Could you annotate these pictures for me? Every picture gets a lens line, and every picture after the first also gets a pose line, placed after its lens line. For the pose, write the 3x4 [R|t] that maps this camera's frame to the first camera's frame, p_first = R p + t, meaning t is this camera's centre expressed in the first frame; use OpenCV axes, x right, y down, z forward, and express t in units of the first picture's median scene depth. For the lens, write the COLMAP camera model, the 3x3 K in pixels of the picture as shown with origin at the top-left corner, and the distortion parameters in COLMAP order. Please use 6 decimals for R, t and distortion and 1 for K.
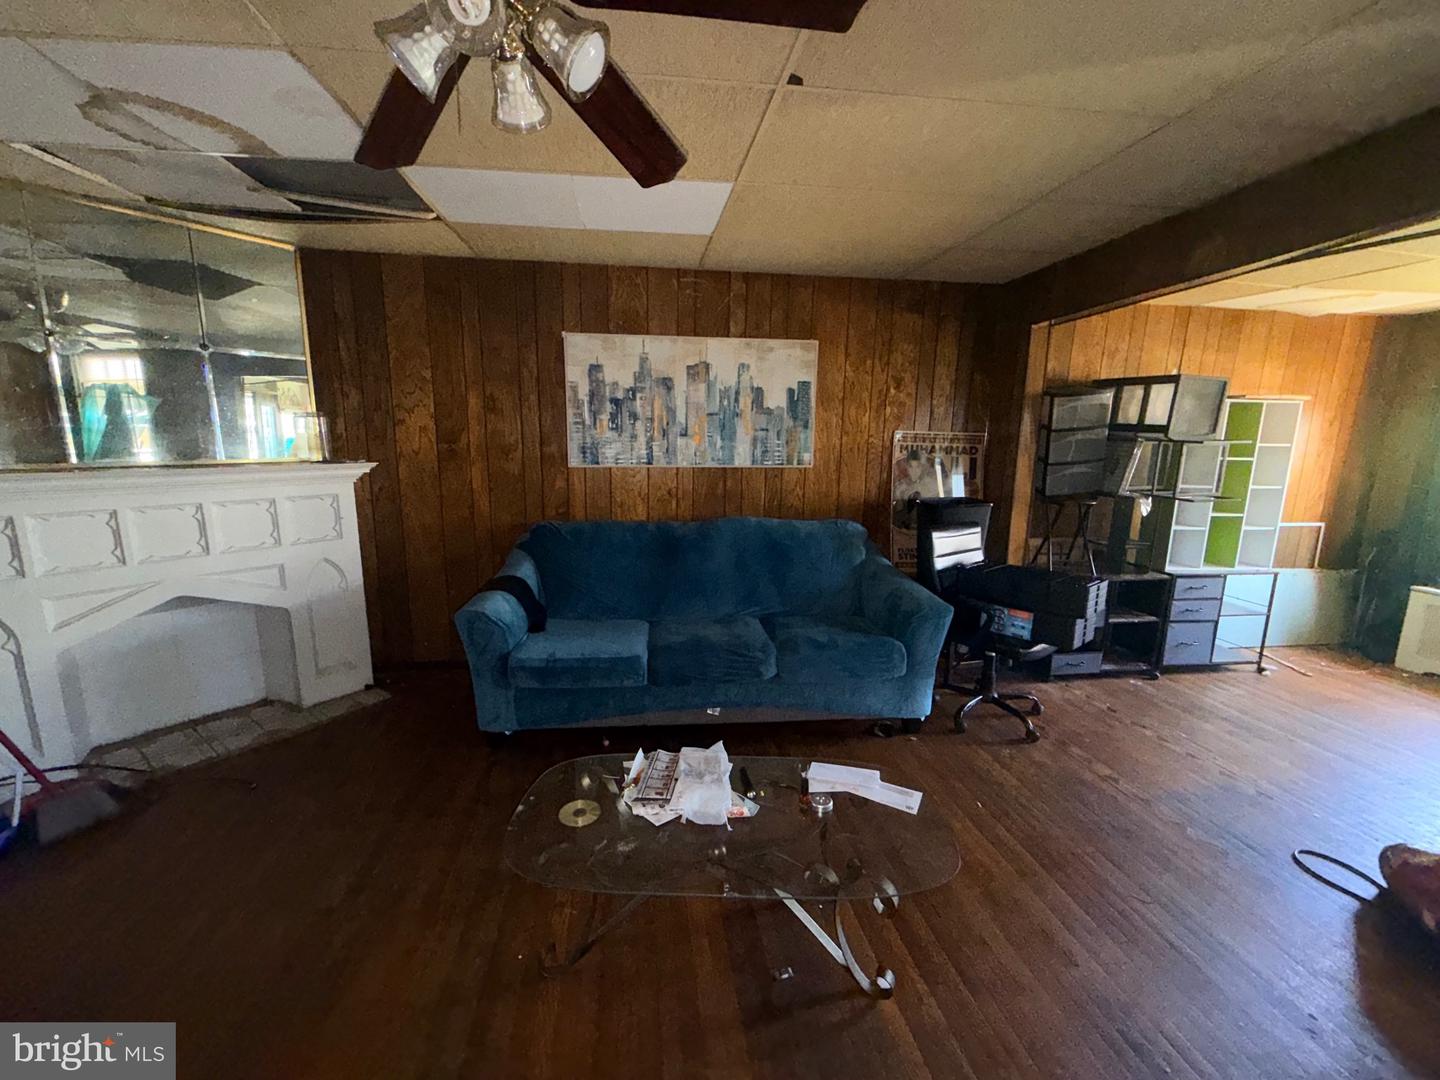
lens RADIAL K [[572.9, 0, 711.2], [0, 572.9, 539.3], [0, 0, 1]] dist [0.000988, 0.000193]
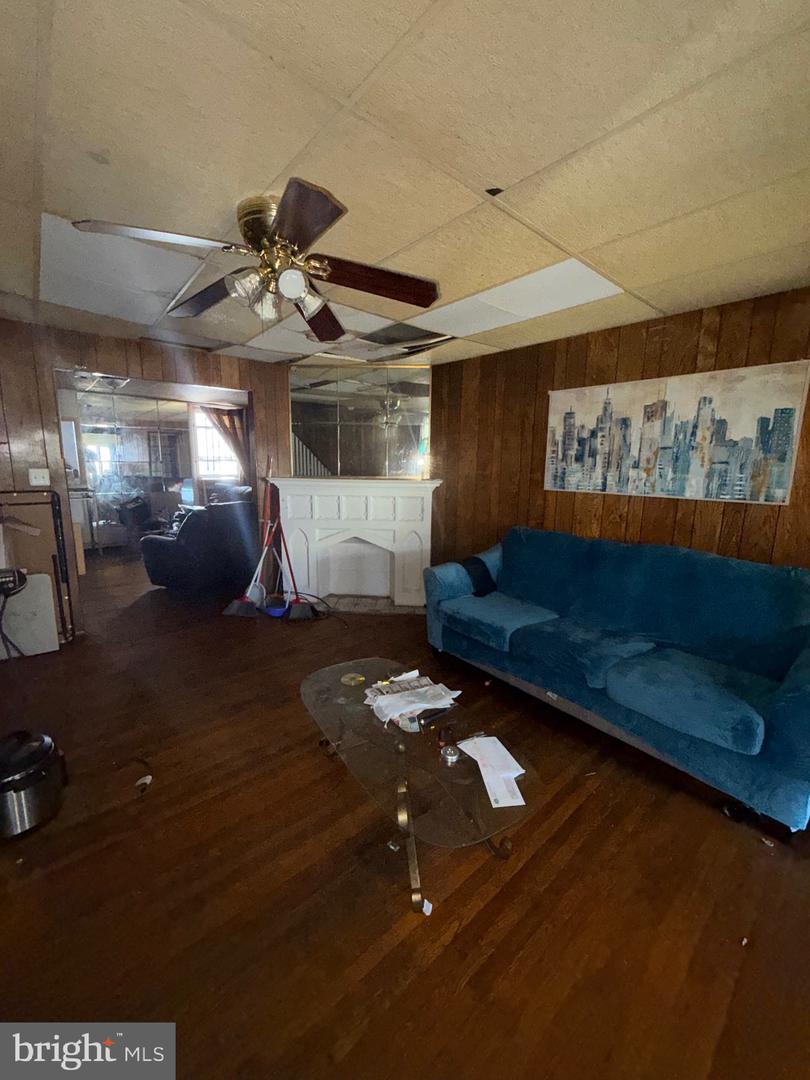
lens RADIAL K [[429.7, 0, 408.5], [0, 429.7, 535.3], [0, 0, 1]] dist [0.000988, 0.000193]
pose [[0.557901, 0.139511, -0.818098, 0.426451], [-0.157264, 0.985681, 0.060843, -0.031214], [0.814871, 0.094713, 0.571852, 0.166769]]
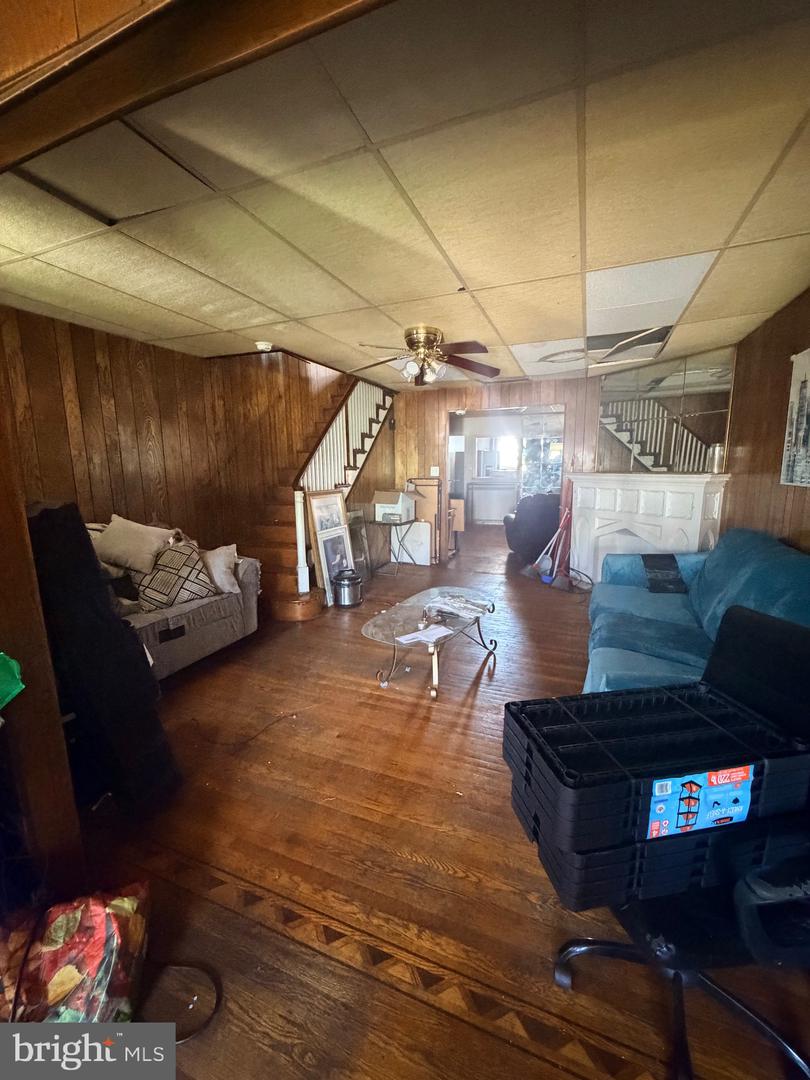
lens RADIAL K [[429.7, 0, 409.1], [0, 429.7, 540.1], [0, 0, 1]] dist [0.000988, 0.000193]
pose [[-0.491190, 0.150667, -0.857923, 0.789964], [-0.141777, 0.957964, 0.249408, -0.129656], [0.859437, 0.244141, -0.449181, 0.805693]]
